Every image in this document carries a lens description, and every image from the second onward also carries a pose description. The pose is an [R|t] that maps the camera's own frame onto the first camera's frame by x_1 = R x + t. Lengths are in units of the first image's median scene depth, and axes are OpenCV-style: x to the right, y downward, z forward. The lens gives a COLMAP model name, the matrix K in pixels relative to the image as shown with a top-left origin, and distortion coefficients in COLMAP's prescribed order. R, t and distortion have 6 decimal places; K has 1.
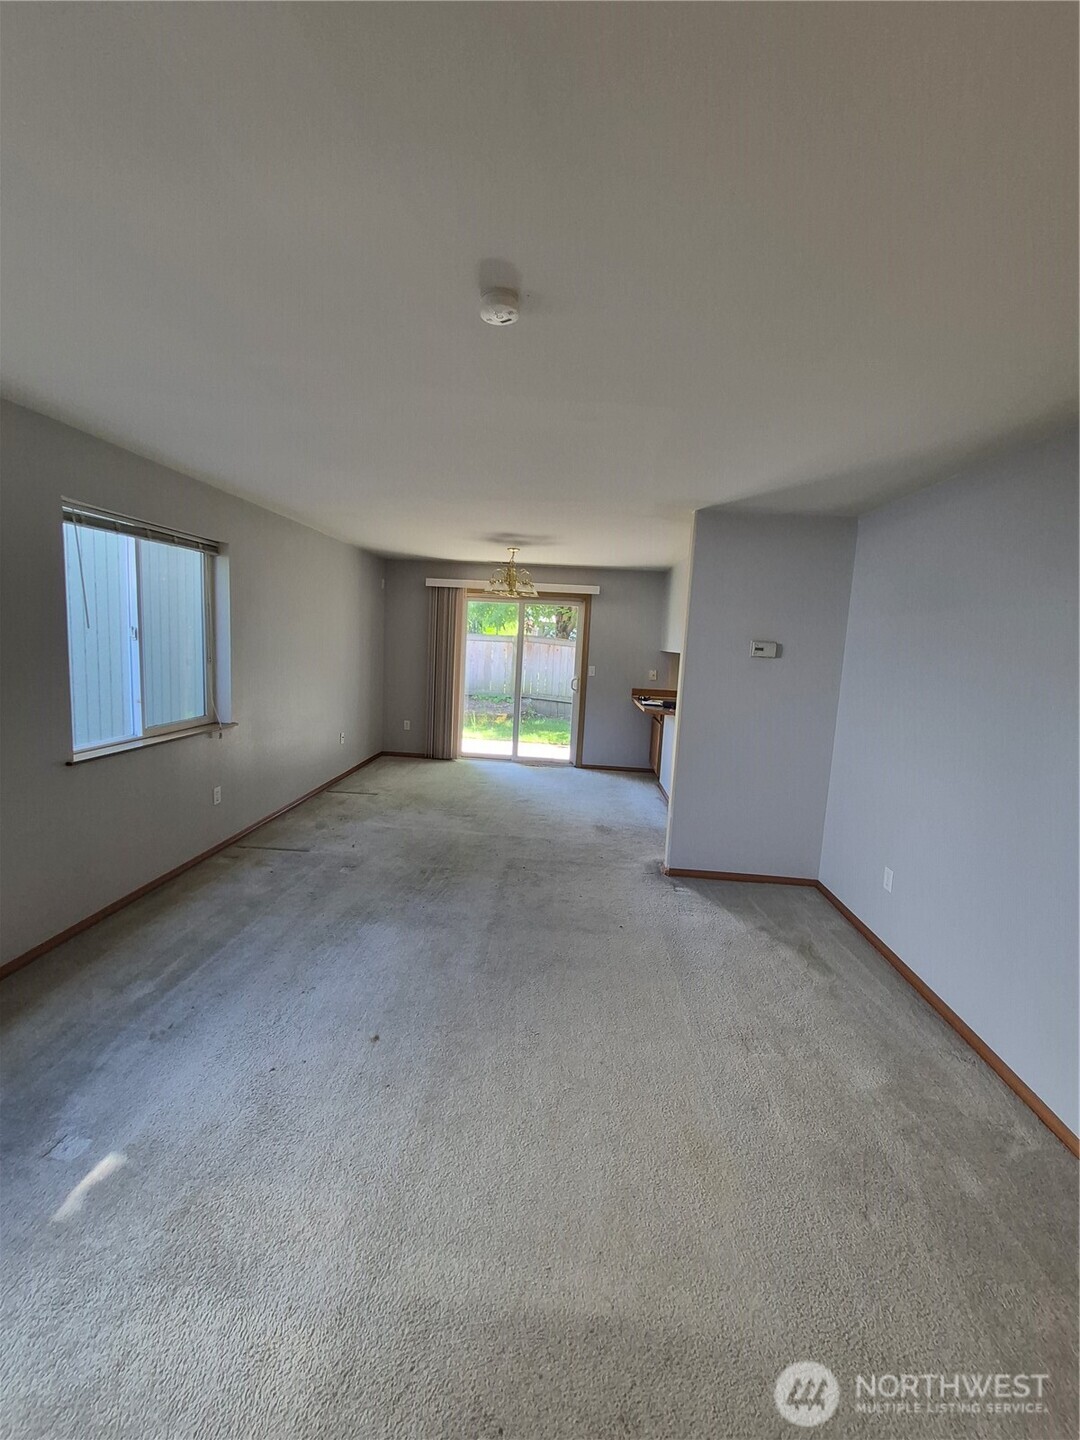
lens RADIAL K [[587.6, 0, 540.0], [0, 587.6, 720.0], [0, 0, 1]] dist [-0.000076, -0.000002]
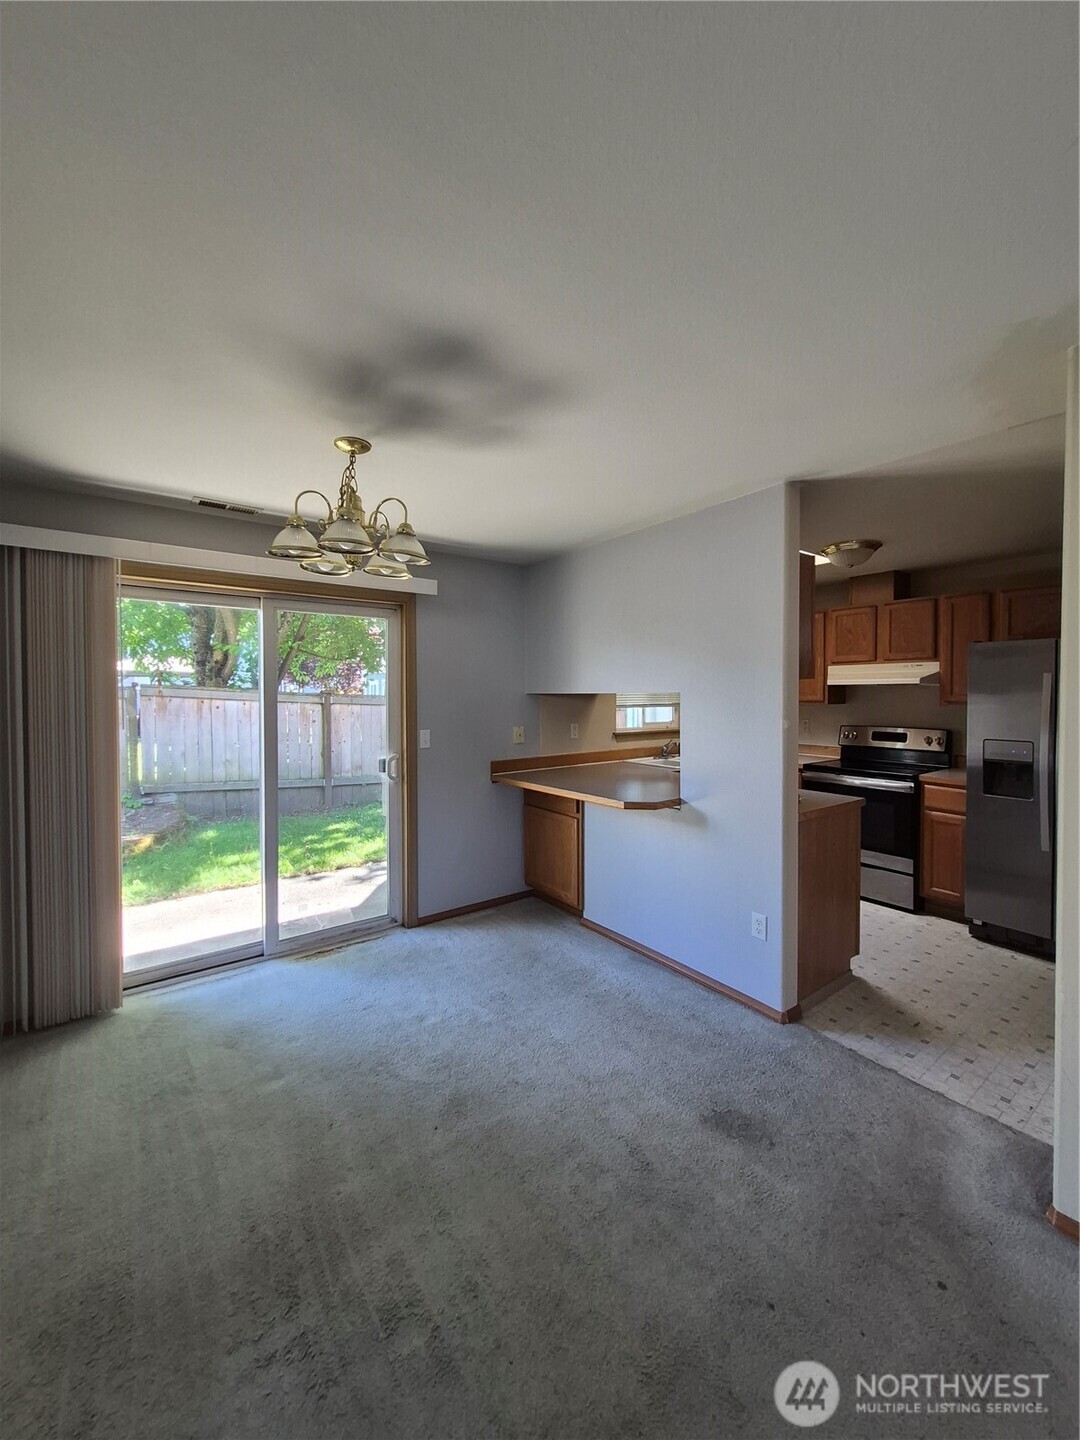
lens RADIAL K [[565.5, 0, 540.0], [0, 565.5, 720.0], [0, 0, 1]] dist [0.000213, -0.000257]
pose [[0.758634, -0.084877, 0.645965, -0.162974], [0.133624, 0.990671, -0.026761, -0.073250], [-0.637667, 0.106618, 0.762898, 0.543443]]
